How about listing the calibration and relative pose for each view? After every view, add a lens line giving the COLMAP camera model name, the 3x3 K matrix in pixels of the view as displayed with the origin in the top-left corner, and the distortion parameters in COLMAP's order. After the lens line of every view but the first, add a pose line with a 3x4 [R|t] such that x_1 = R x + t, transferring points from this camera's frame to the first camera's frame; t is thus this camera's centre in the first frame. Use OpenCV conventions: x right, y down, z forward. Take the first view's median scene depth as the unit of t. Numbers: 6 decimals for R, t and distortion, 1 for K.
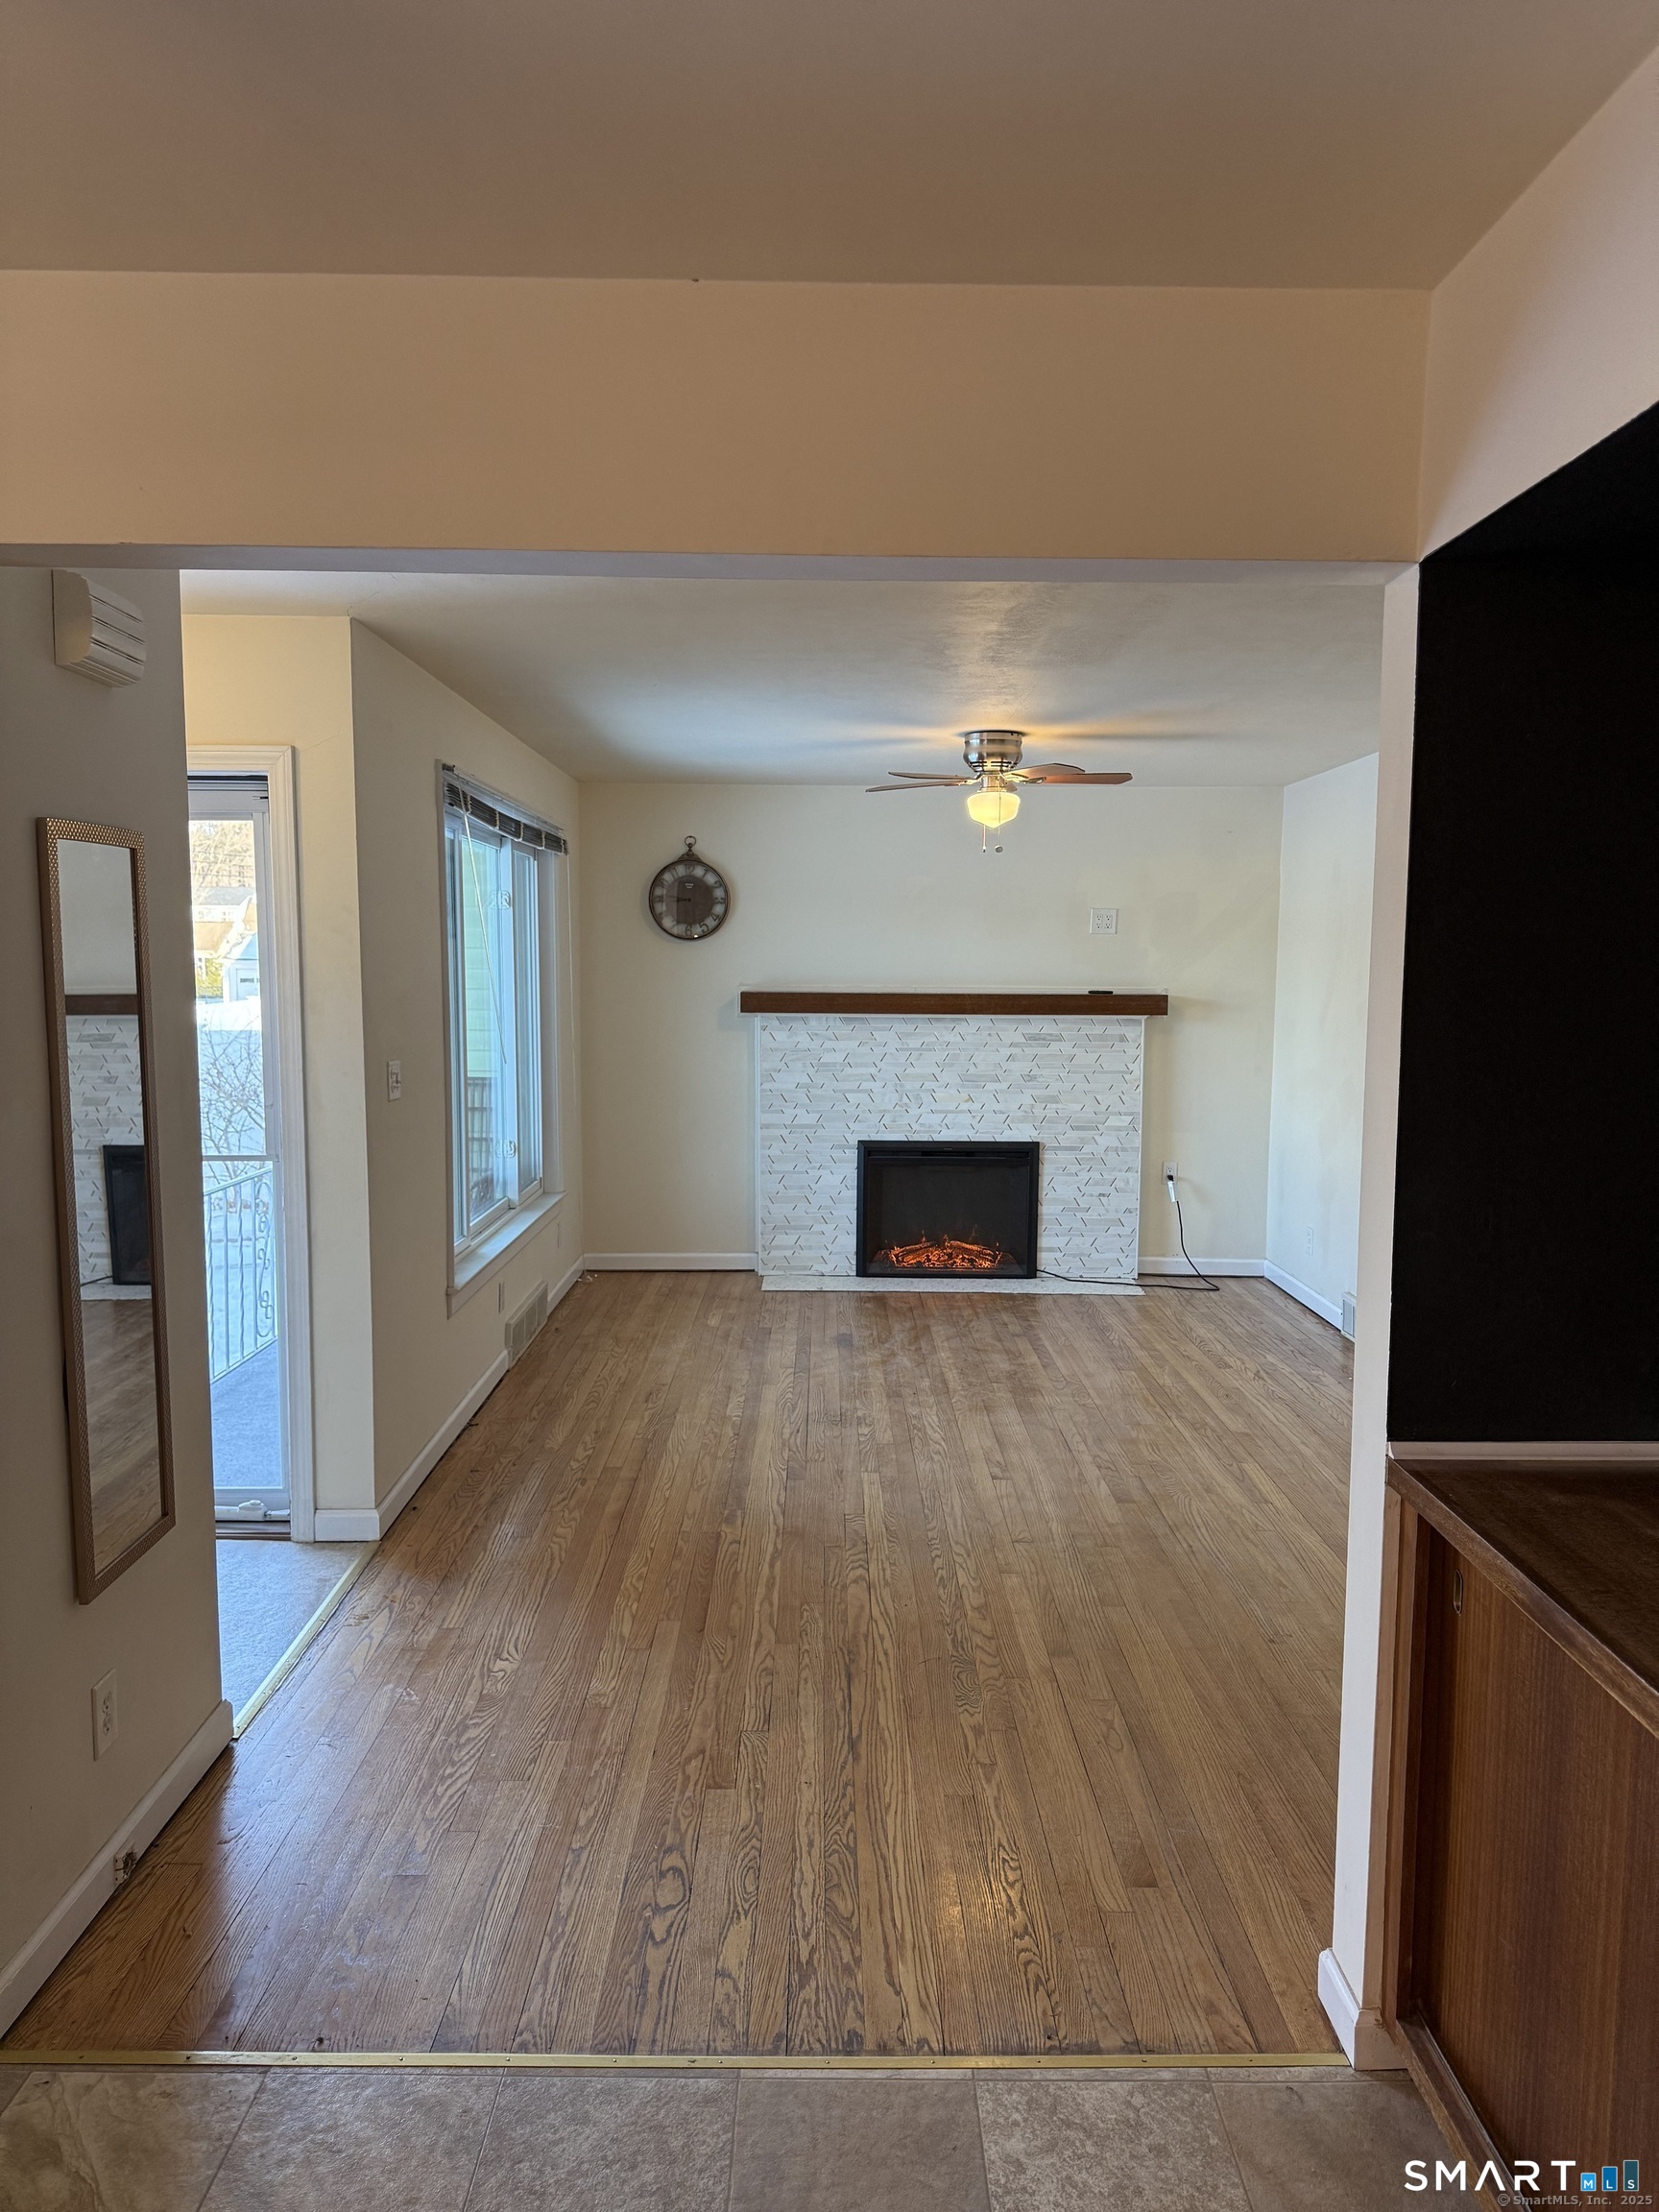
lens RADIAL K [[1546.9, 0, 850.2], [0, 1546.9, 1118.8], [0, 0, 1]] dist [0.051051, -0.052346]
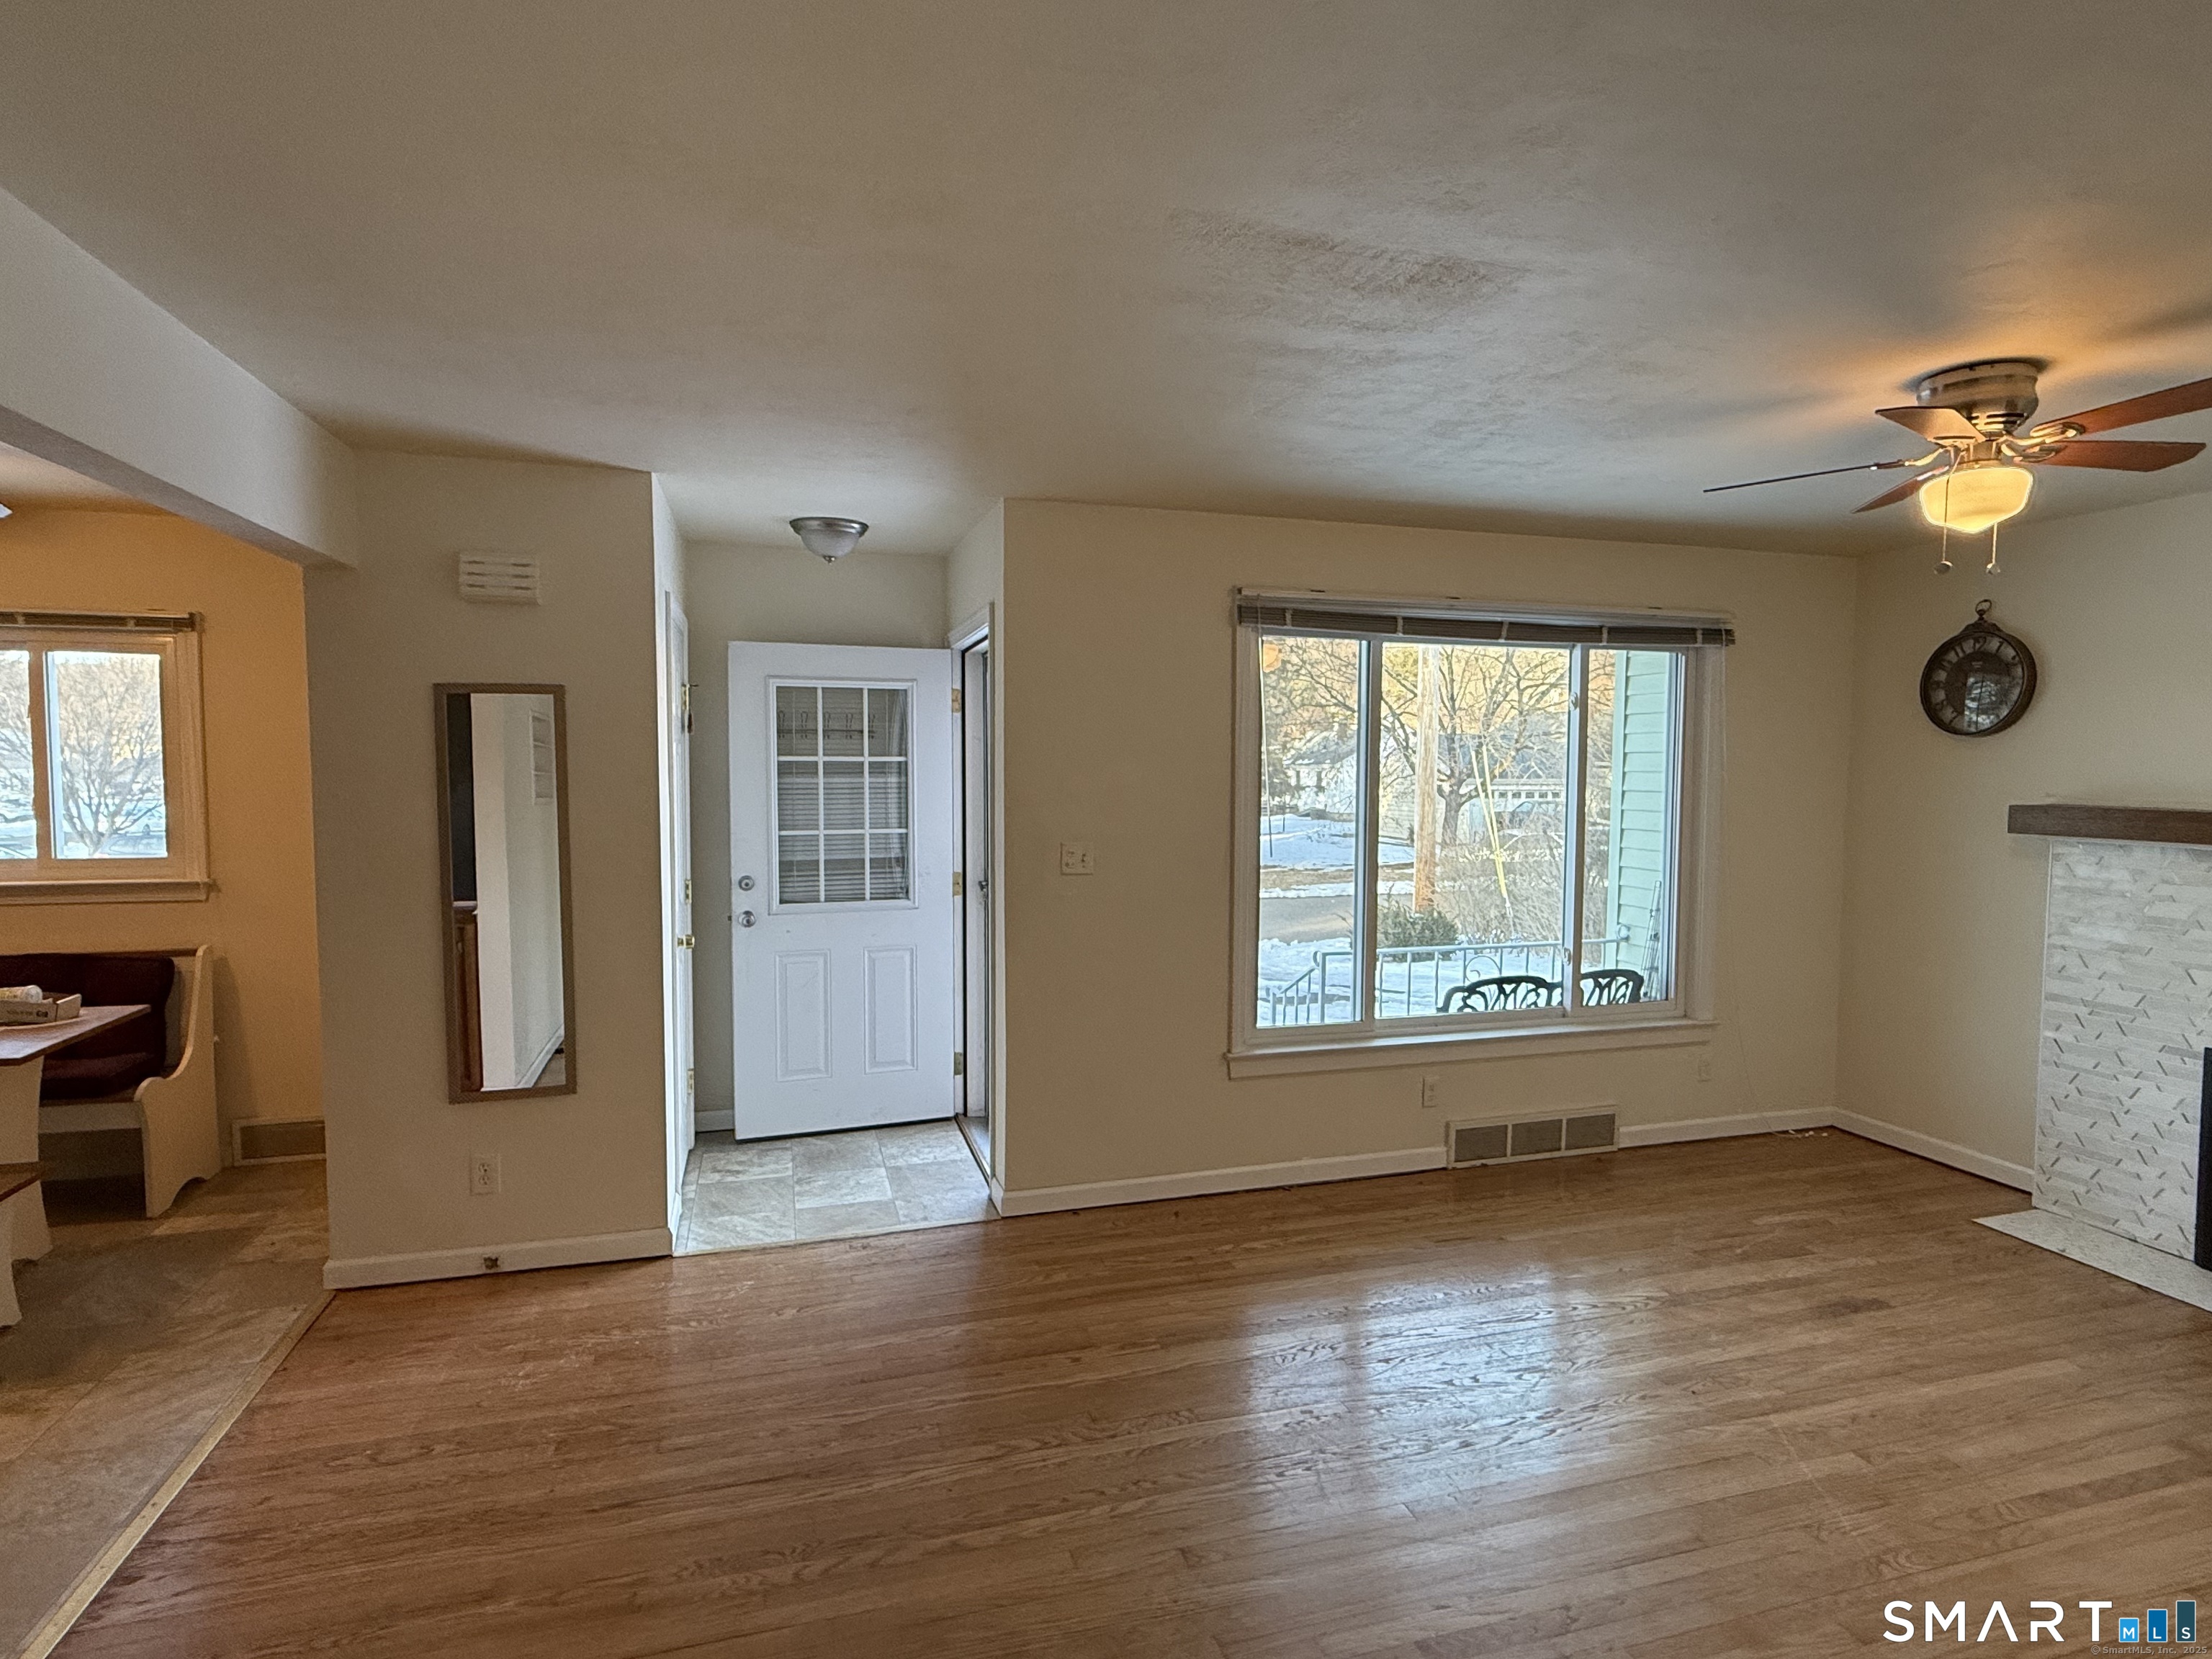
lens RADIAL K [[1164.6, 0, 1107.8], [0, 1164.6, 824.4], [0, 0, 1]] dist [0.005790, -0.002657]
pose [[0.264870, 0.049055, -0.963036, 0.357541], [-0.099956, 0.994722, 0.023177, -0.045021], [0.959090, 0.090122, 0.268375, 0.464291]]
